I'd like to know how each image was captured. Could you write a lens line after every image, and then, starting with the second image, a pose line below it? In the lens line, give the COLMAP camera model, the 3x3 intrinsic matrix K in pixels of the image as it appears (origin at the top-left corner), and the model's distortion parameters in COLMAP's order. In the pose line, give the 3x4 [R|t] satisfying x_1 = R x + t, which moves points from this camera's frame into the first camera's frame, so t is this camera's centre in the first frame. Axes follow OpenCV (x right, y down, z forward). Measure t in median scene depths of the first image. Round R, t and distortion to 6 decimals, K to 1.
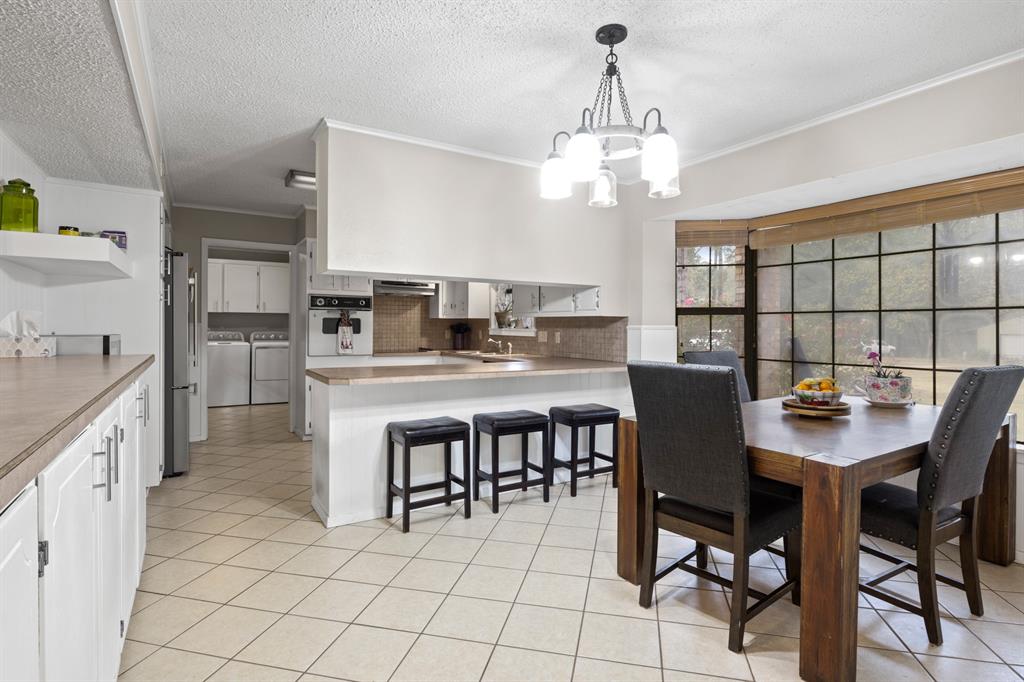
lens RADIAL K [[527.4, 0, 510.3], [0, 527.4, 326.6], [0, 0, 1]] dist [0.000647, 0.002230]
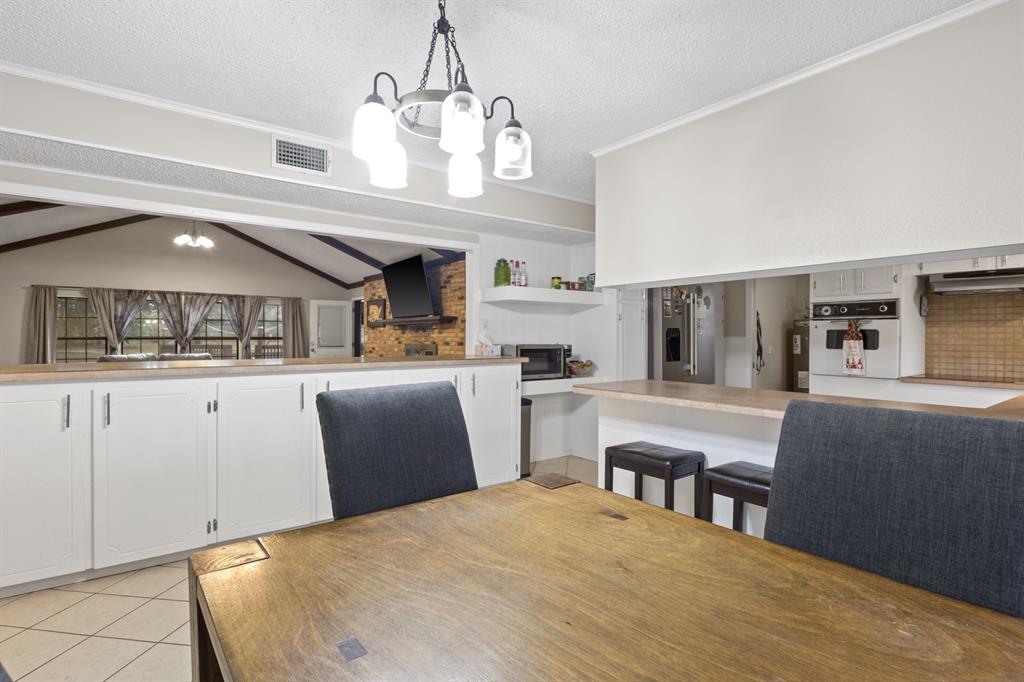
lens RADIAL K [[527.4, 0, 508.3], [0, 527.4, 334.2], [0, 0, 1]] dist [0.000647, 0.002230]
pose [[0.103315, -0.014960, -0.994536, 0.417036], [-0.008505, 0.999837, -0.015924, 0.007981], [0.994612, 0.010103, 0.103171, 0.396791]]
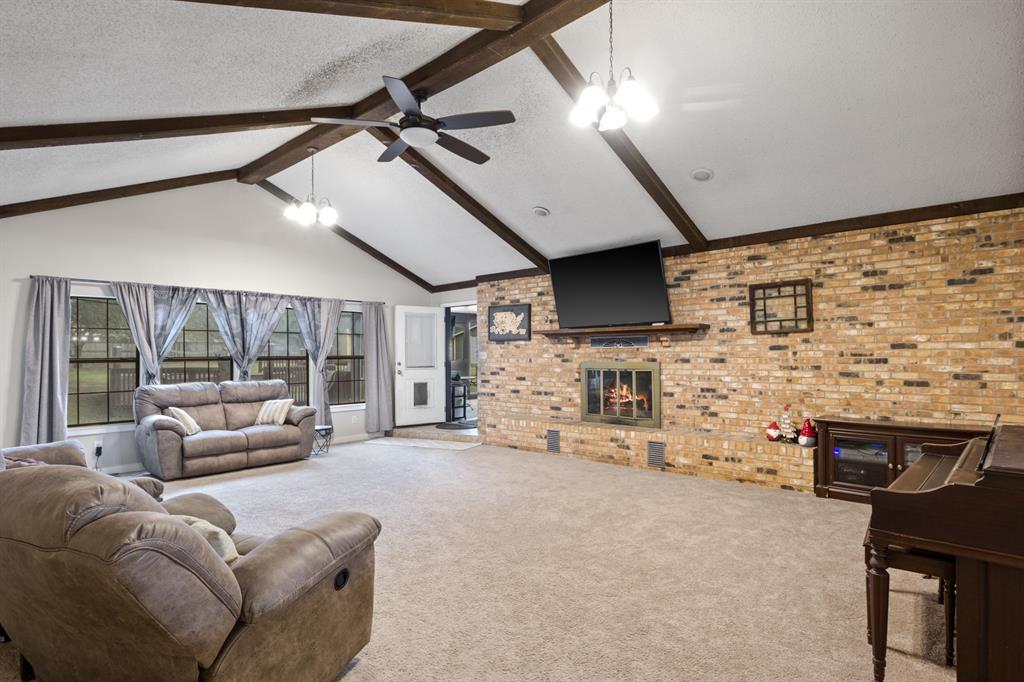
lens RADIAL K [[545.8, 0, 514.9], [0, 545.8, 352.6], [0, 0, 1]] dist [-0.002120, 0.002009]
pose [[0.289359, -0.013709, -0.957123, -0.073616], [0.004421, 0.999906, -0.012985, 0.008354], [0.957211, -0.000474, 0.289392, -0.297144]]
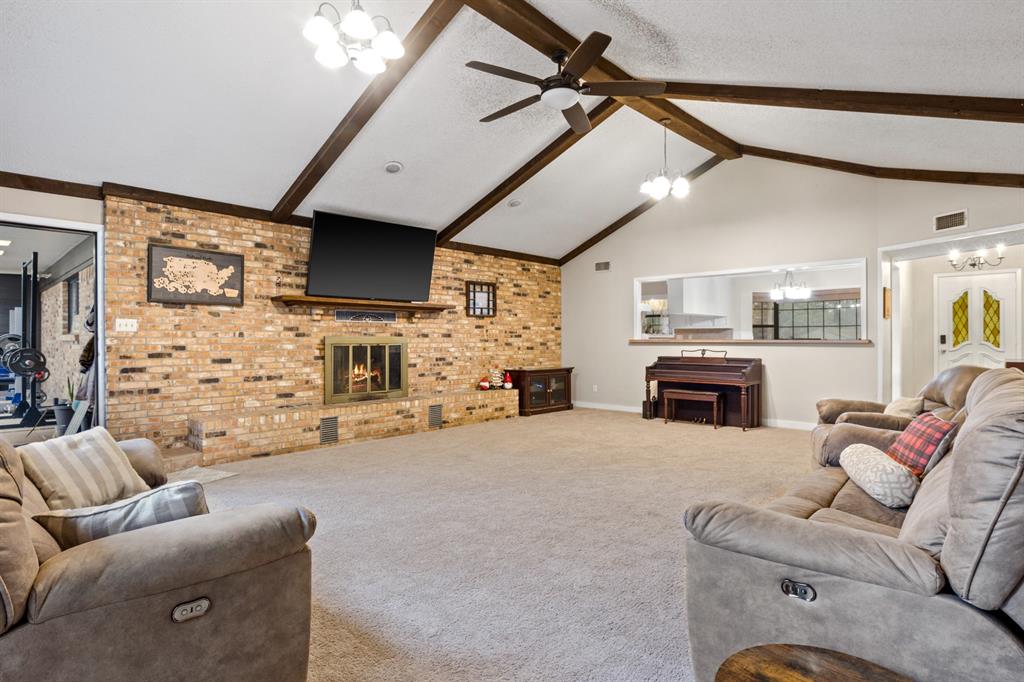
lens RADIAL K [[545.8, 0, 517.5], [0, 545.8, 344.6], [0, 0, 1]] dist [-0.002120, 0.002009]
pose [[0.954998, -0.008809, 0.296482, -1.254164], [0.006148, 0.999932, 0.009908, 0.022736], [-0.296549, -0.007639, 0.954987, -0.984674]]
